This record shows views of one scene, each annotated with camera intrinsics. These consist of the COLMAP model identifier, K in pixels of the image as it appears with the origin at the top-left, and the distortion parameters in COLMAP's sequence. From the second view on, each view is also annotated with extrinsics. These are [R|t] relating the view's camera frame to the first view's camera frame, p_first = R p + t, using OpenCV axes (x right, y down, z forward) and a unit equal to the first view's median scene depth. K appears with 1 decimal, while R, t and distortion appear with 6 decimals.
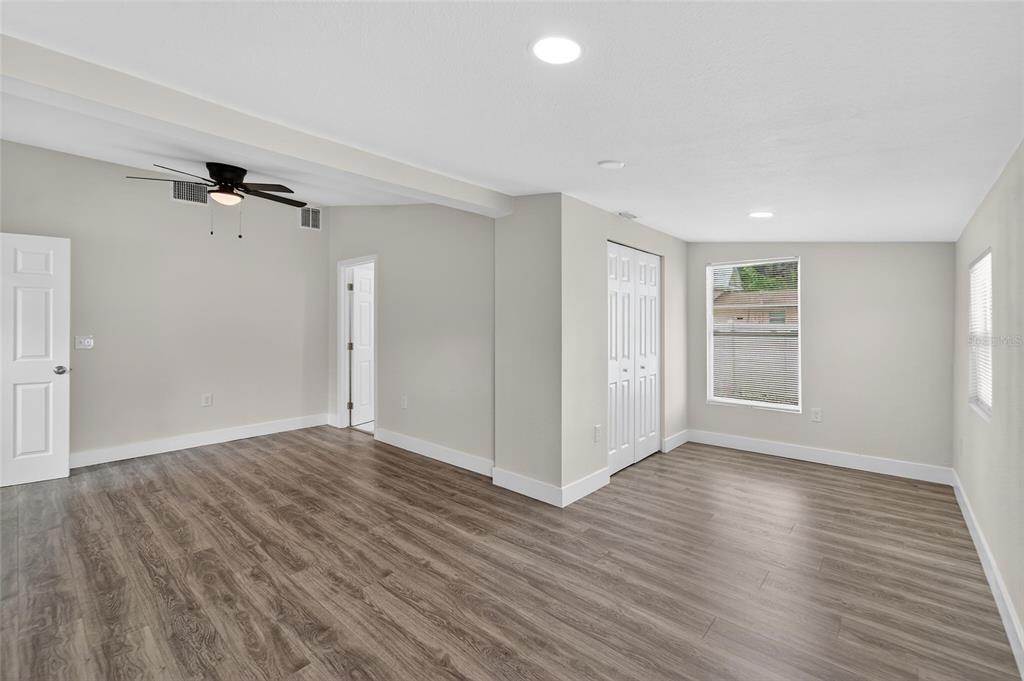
lens RADIAL K [[436.3, 0, 498.8], [0, 436.3, 329.2], [0, 0, 1]] dist [-0.001877, 0.000218]
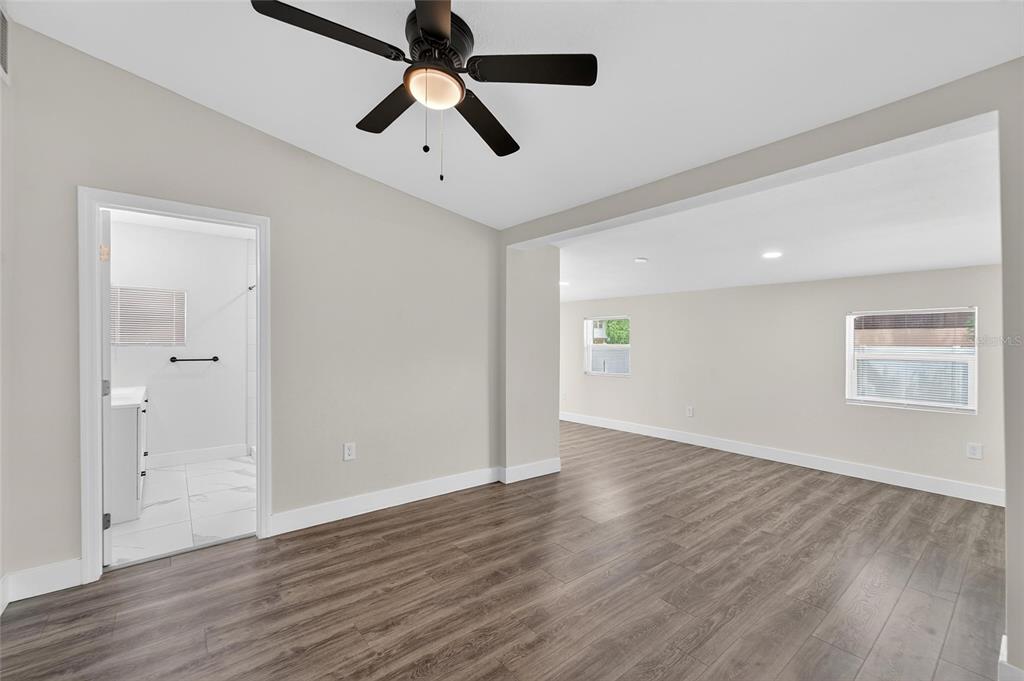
lens RADIAL K [[428.5, 0, 510.8], [0, 428.5, 346.9], [0, 0, 1]] dist [0.000038, 0.000210]
pose [[0.144411, -0.006100, 0.989499, -1.308746], [-0.001599, 0.999978, 0.006398, -0.002867], [-0.989516, -0.002506, 0.144398, 0.994658]]
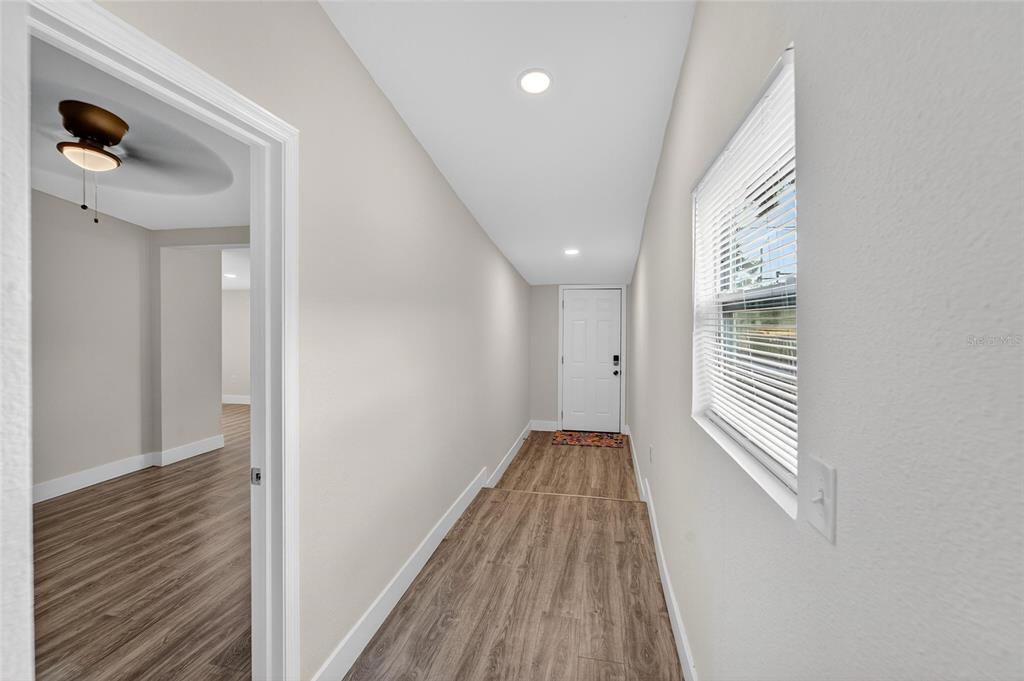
lens RADIAL K [[422.5, 0, 513.1], [0, 422.5, 325.1], [0, 0, 1]] dist [-0.000622, 0.000011]
pose [[-0.516153, -0.008414, 0.856455, -1.811654], [-0.000370, 0.999954, 0.009600, -0.059433], [-0.856496, 0.004638, -0.516133, 0.920898]]
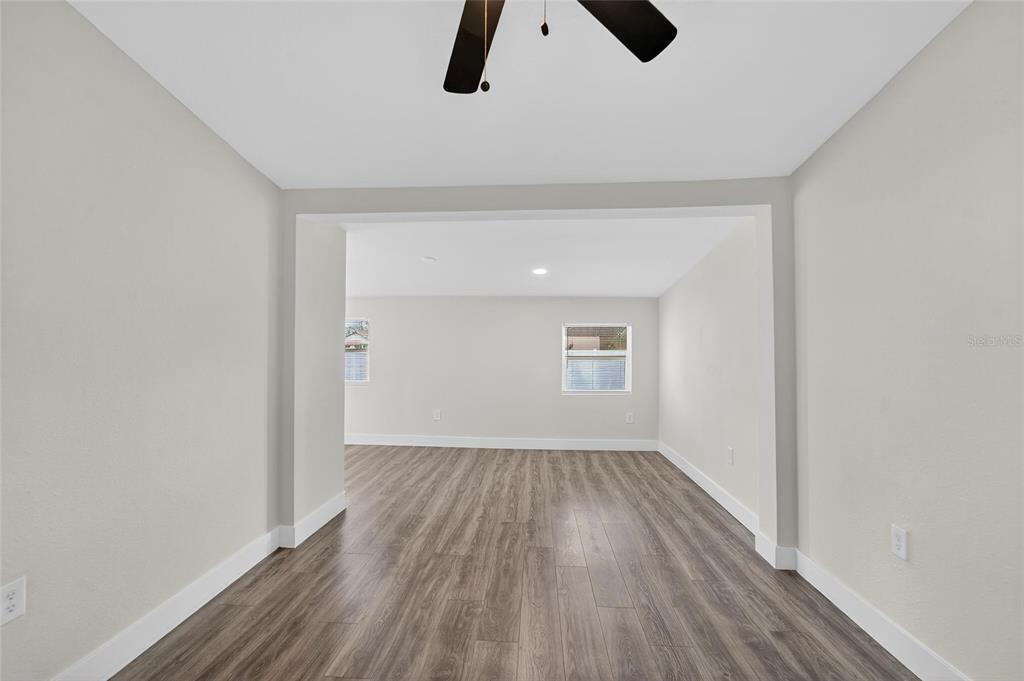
lens RADIAL K [[418.1, 0, 516.3], [0, 418.1, 338.2], [0, 0, 1]] dist [-0.000854, 0.000316]
pose [[-0.637318, 0.015491, 0.770445, -1.020739], [-0.002504, 0.999751, -0.022173, -0.010332], [-0.770597, -0.016061, -0.637120, 1.408990]]
